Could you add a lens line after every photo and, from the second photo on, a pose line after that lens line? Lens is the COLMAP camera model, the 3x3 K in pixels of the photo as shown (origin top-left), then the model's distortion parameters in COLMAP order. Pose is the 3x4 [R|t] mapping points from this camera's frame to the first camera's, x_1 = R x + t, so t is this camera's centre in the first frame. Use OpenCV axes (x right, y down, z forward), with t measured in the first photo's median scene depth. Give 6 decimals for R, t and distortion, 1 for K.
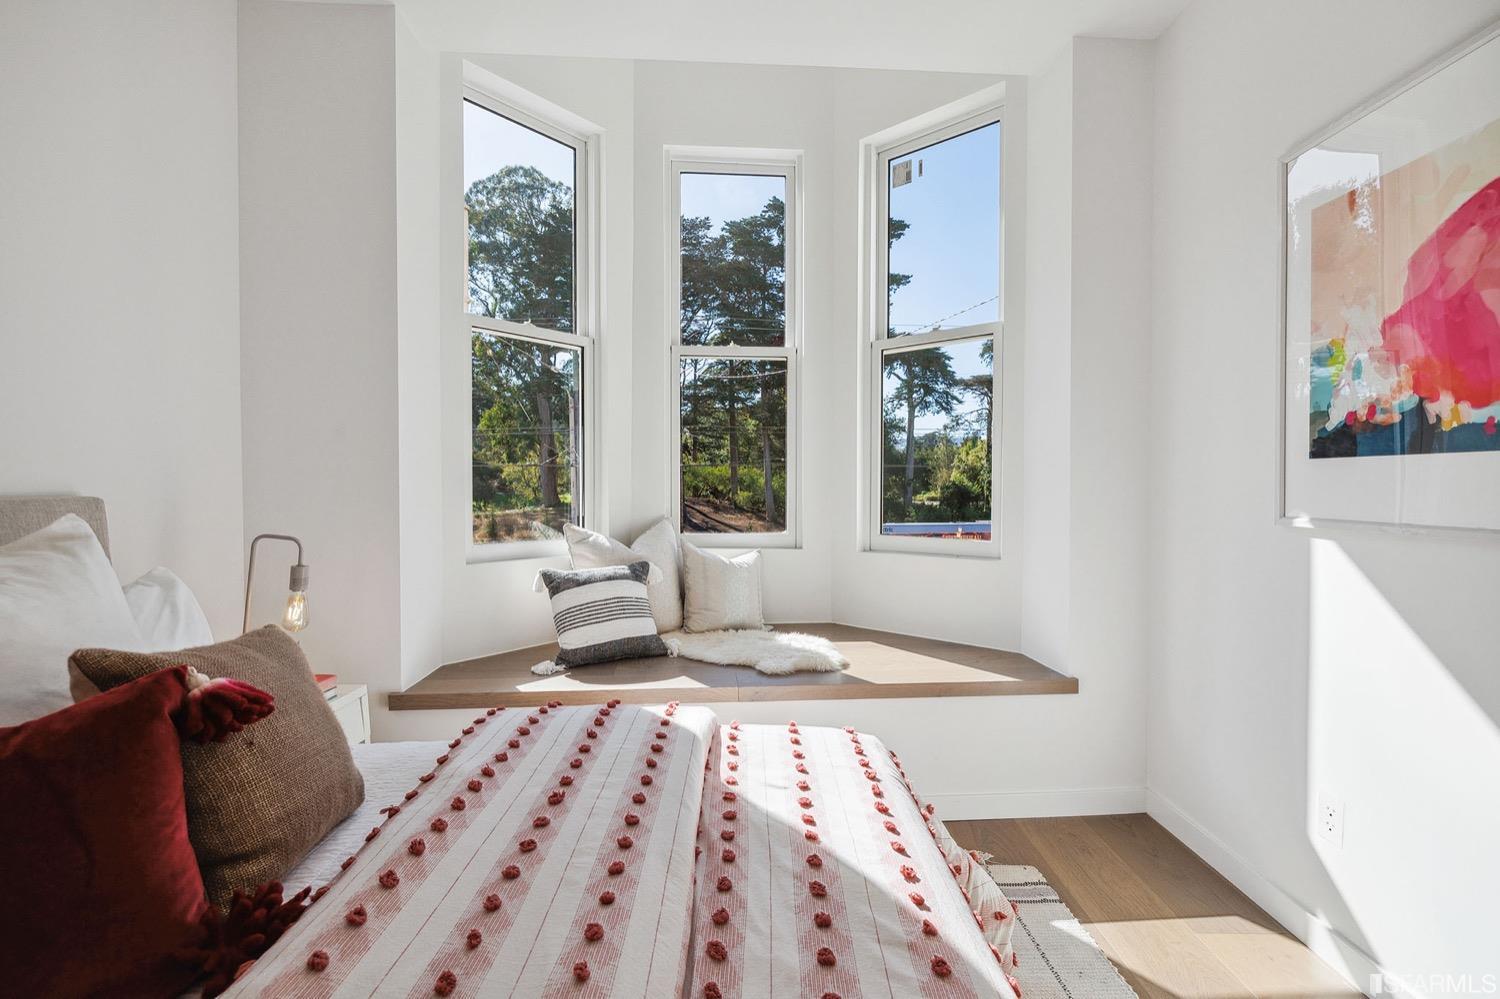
lens RADIAL K [[634.2, 0, 783.3], [0, 634.2, 493.3], [0, 0, 1]] dist [0.000981, -0.000719]
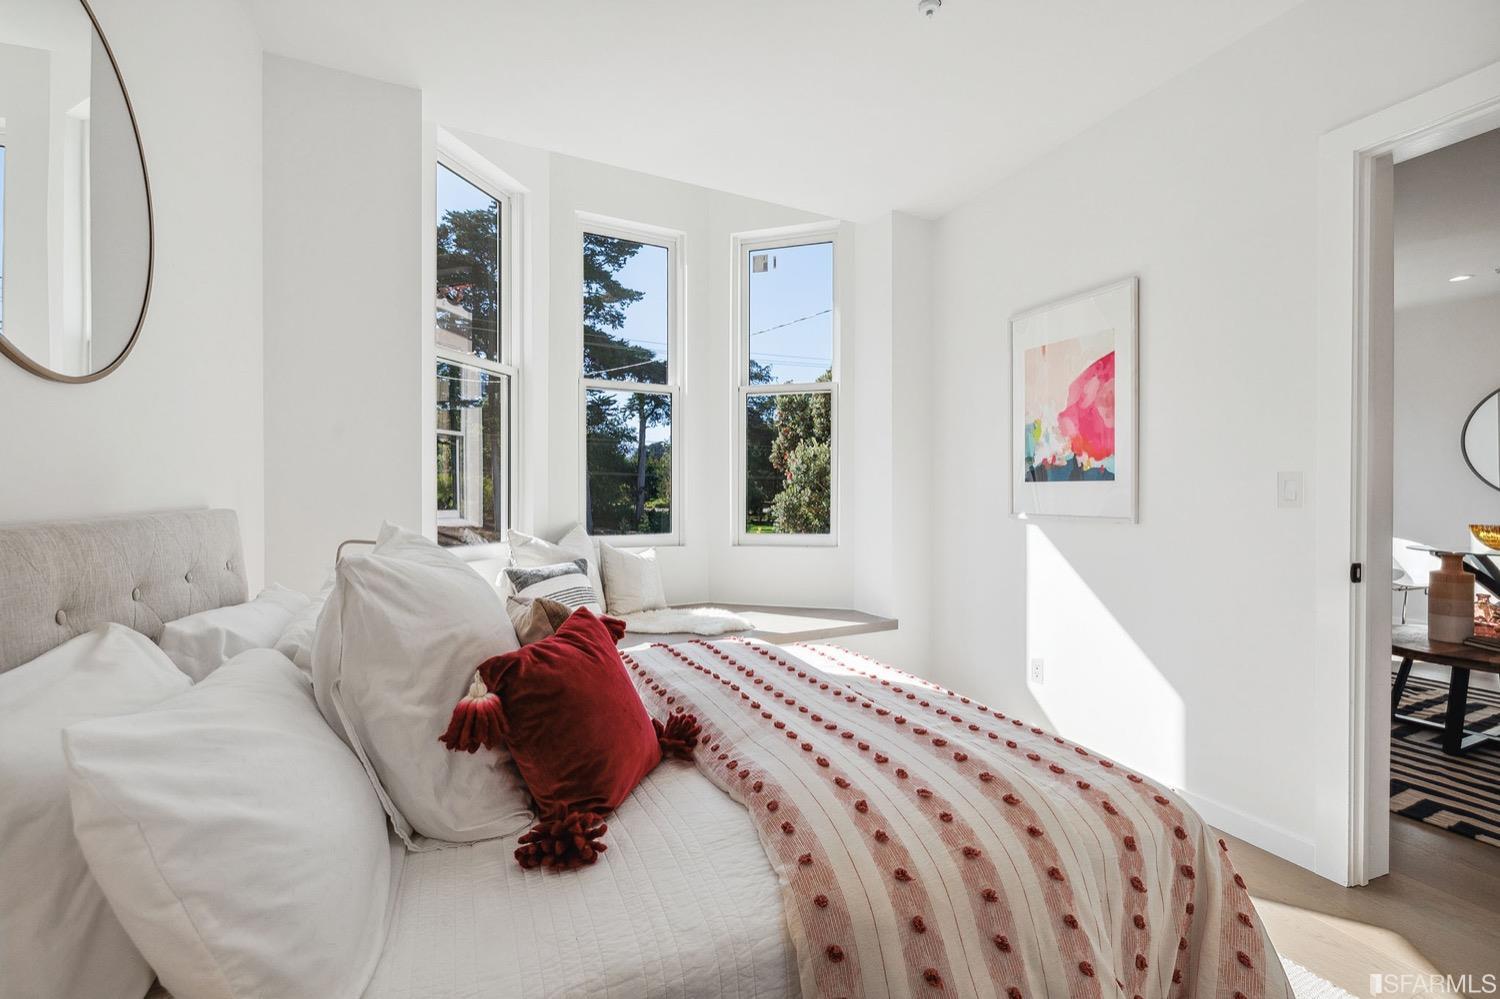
lens RADIAL K [[634.2, 0, 753.0], [0, 634.2, 492.4], [0, 0, 1]] dist [0.000981, -0.000719]
pose [[0.918734, -0.000118, 0.394876, -0.386299], [0.005120, 0.999919, -0.011614, -0.003823], [-0.394843, 0.012692, 0.918661, -0.240038]]
